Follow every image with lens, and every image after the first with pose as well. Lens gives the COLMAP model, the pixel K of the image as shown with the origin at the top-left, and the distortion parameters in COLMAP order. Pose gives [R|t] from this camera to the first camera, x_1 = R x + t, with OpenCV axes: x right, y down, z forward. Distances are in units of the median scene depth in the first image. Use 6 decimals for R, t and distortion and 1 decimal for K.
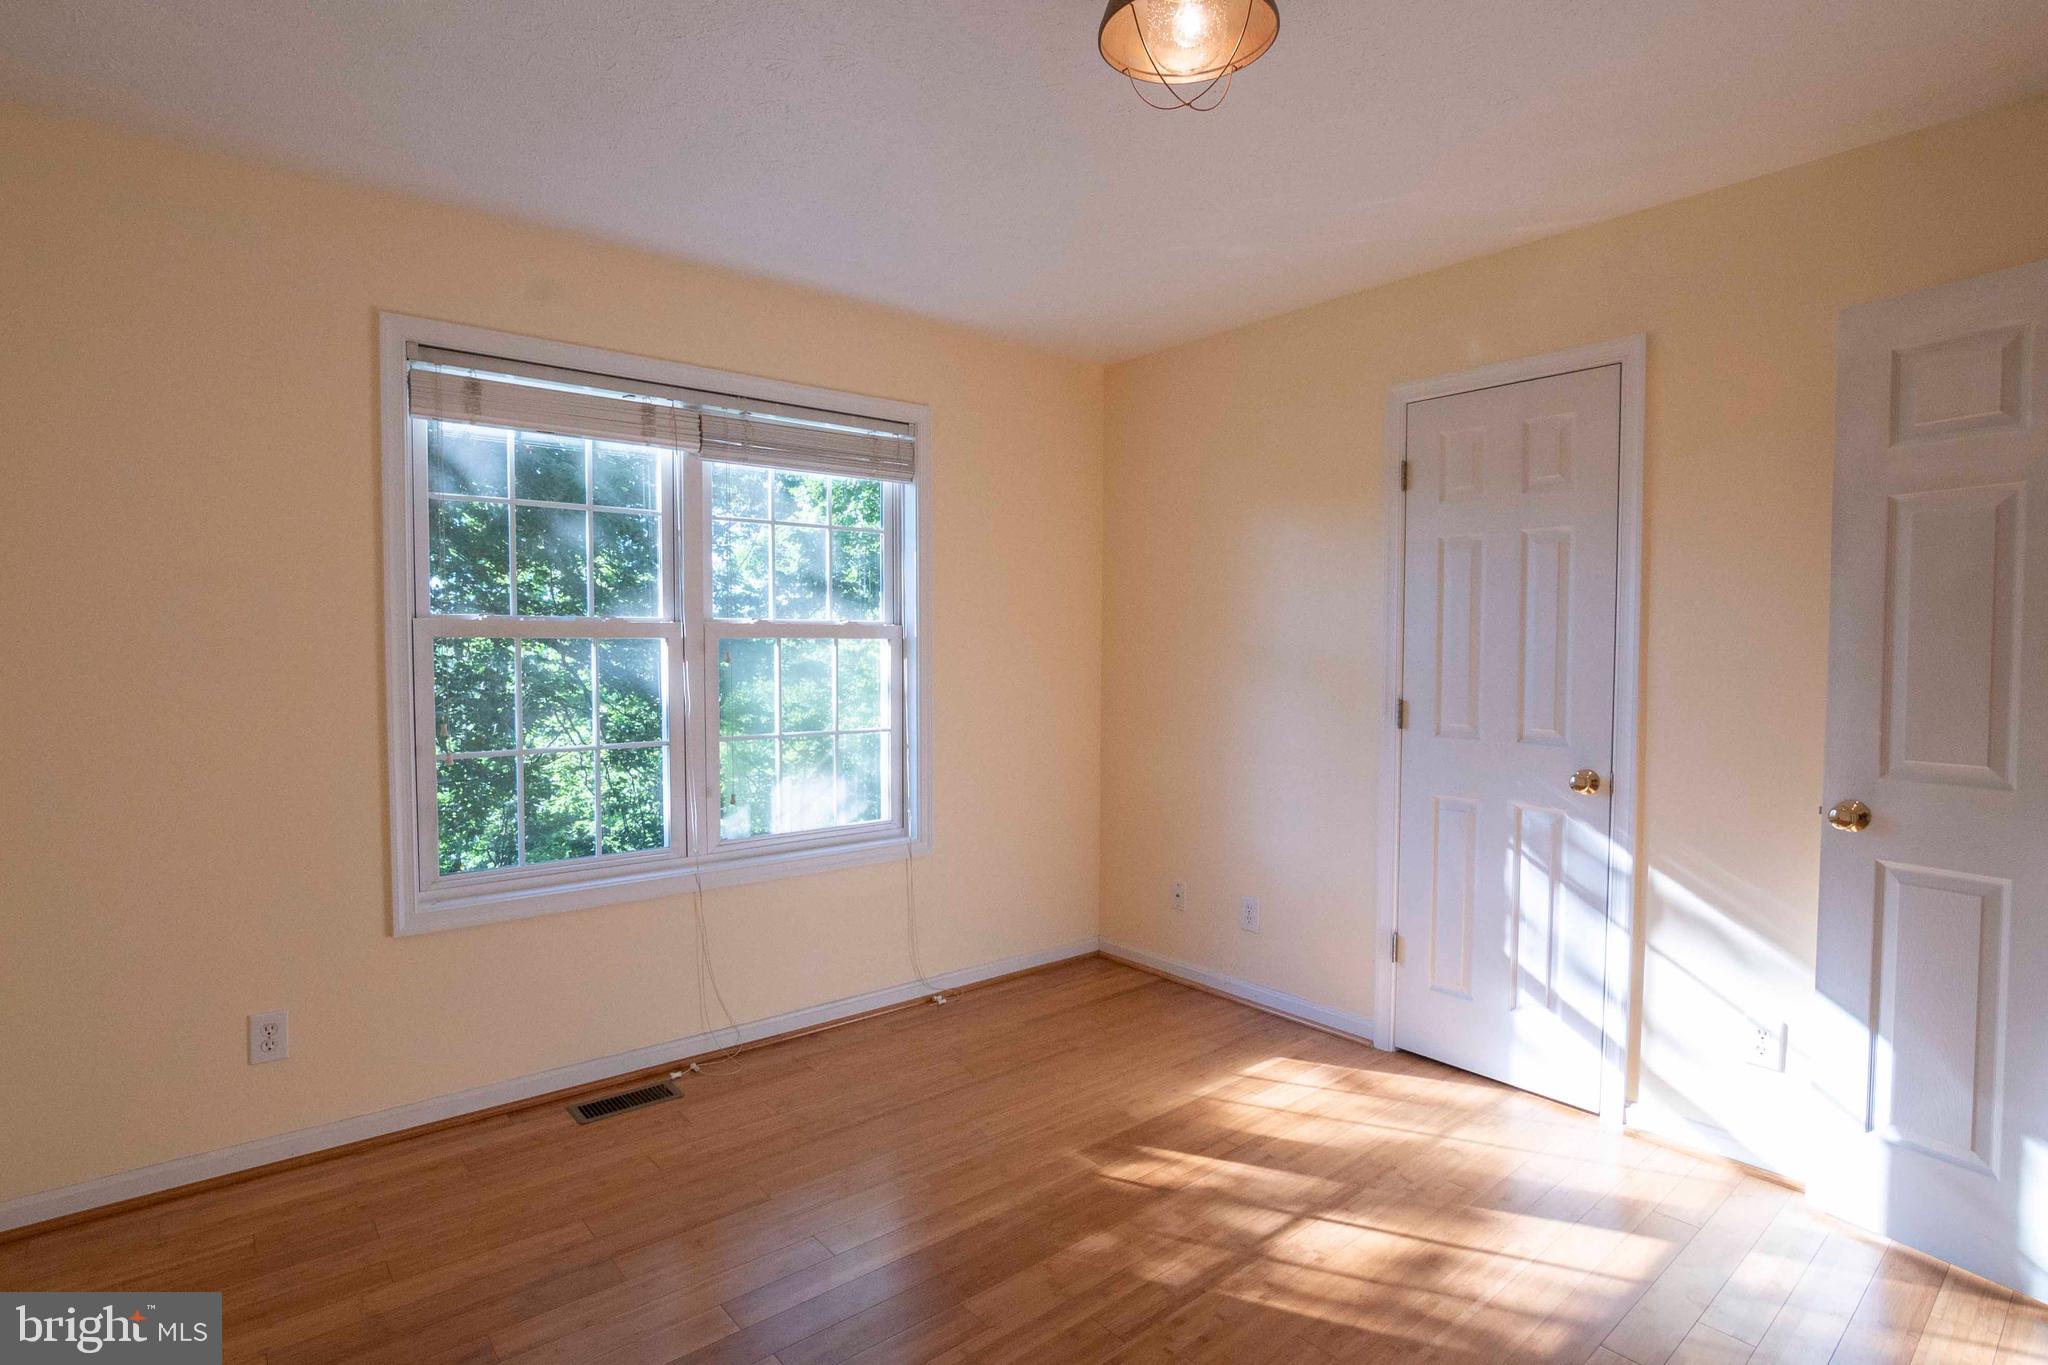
lens RADIAL K [[1010.5, 0, 1016.0], [0, 1010.5, 677.6], [0, 0, 1]] dist [-0.029795, 0.009738]
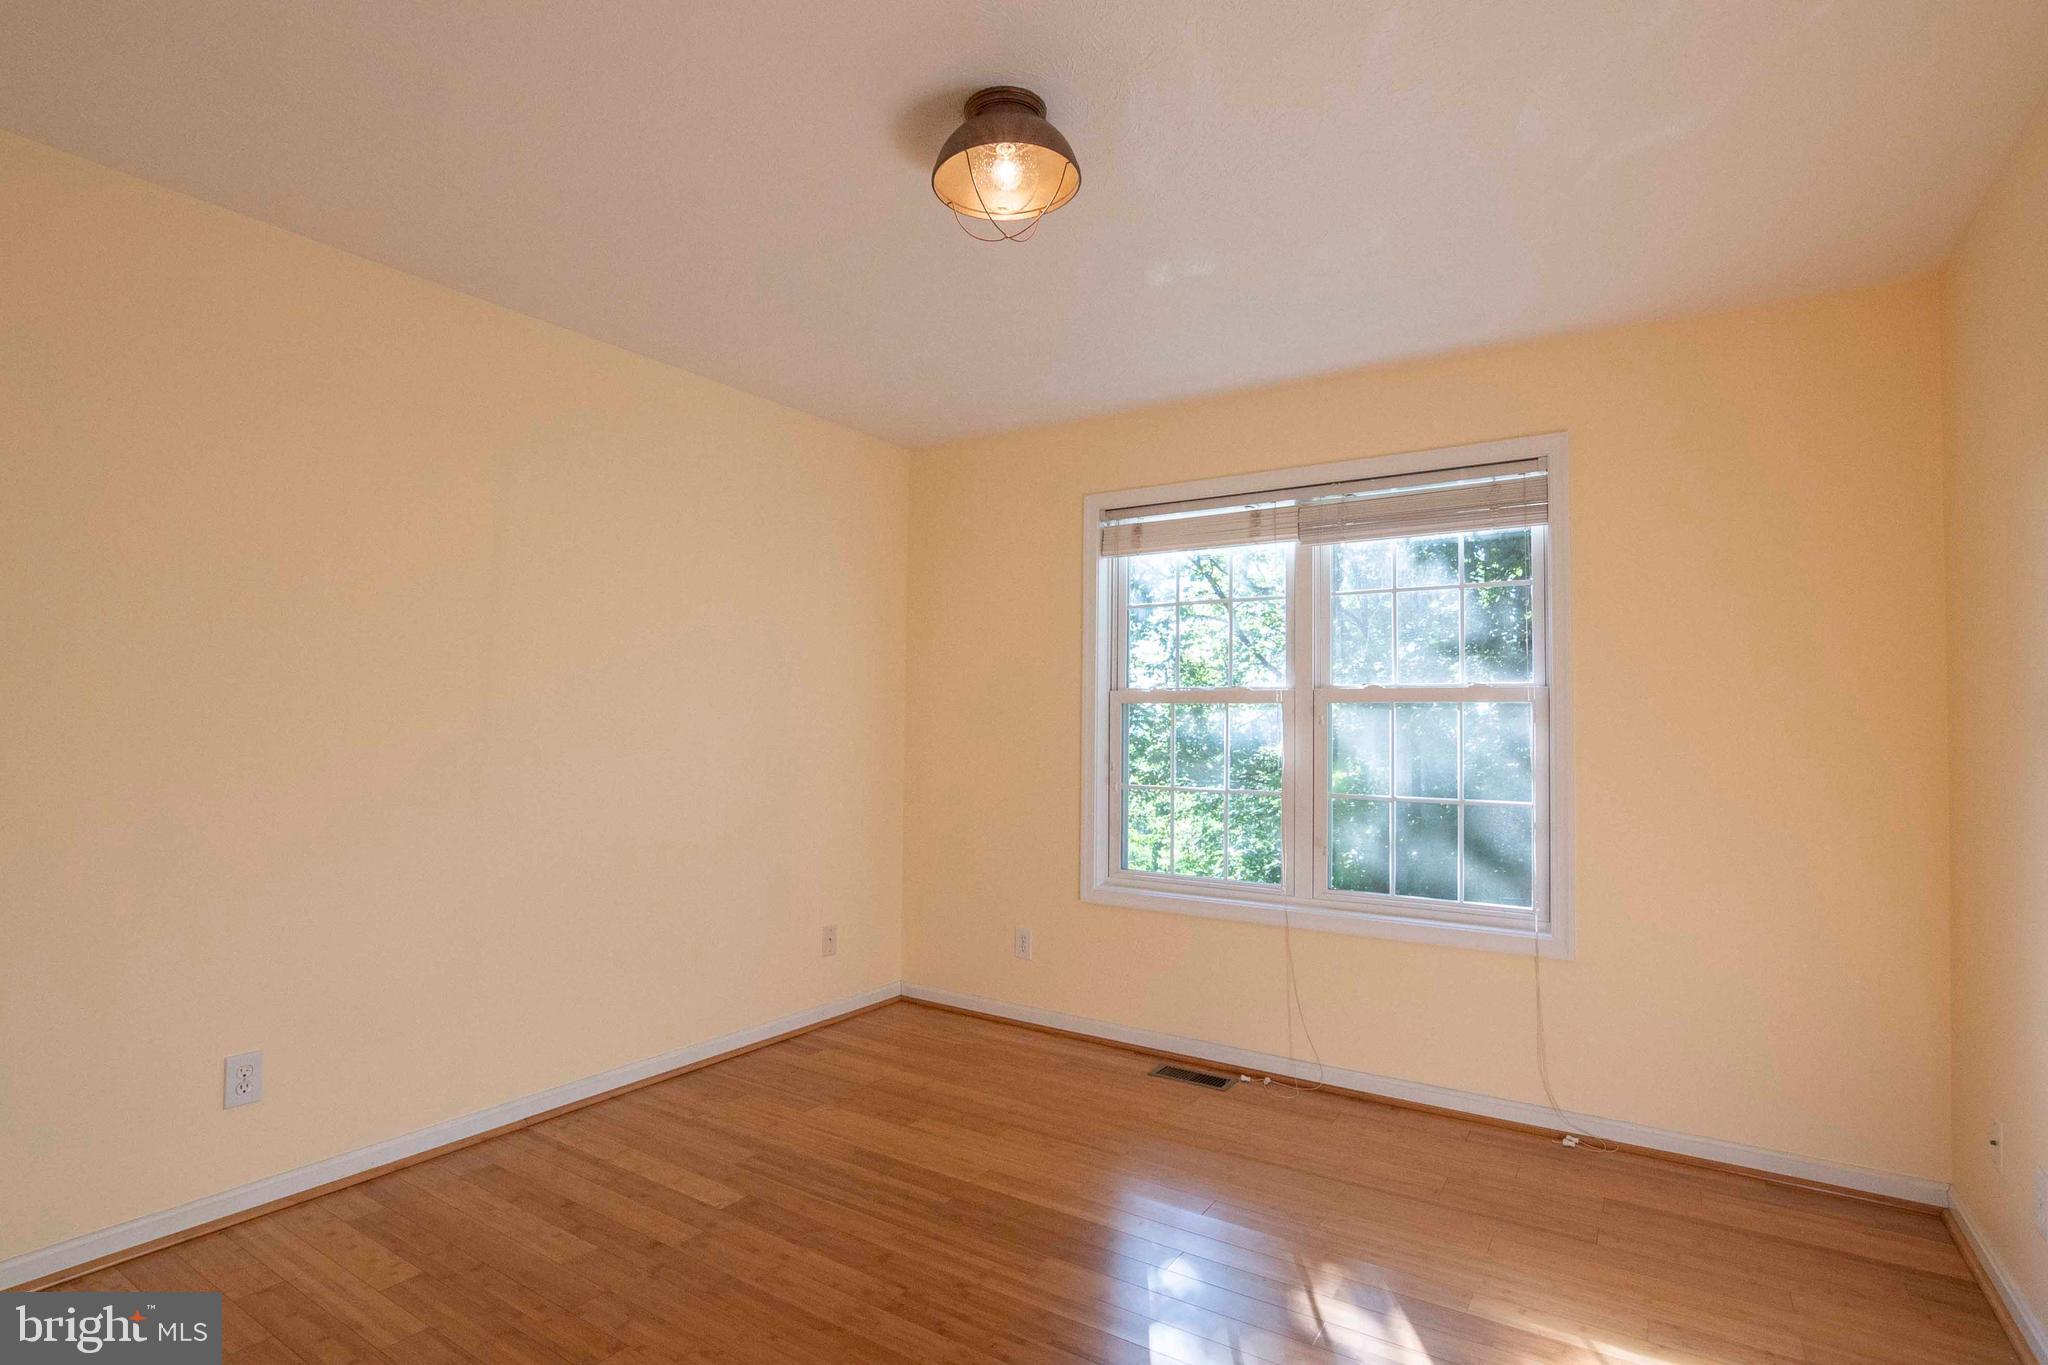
lens RADIAL K [[1010.5, 0, 1011.1], [0, 1010.5, 684.6], [0, 0, 1]] dist [-0.029795, 0.009738]
pose [[0.291710, -0.035340, -0.955854, 0.708062], [-0.041913, 0.997885, -0.049685, 0.010621], [0.955588, 0.054556, 0.289612, 0.379199]]
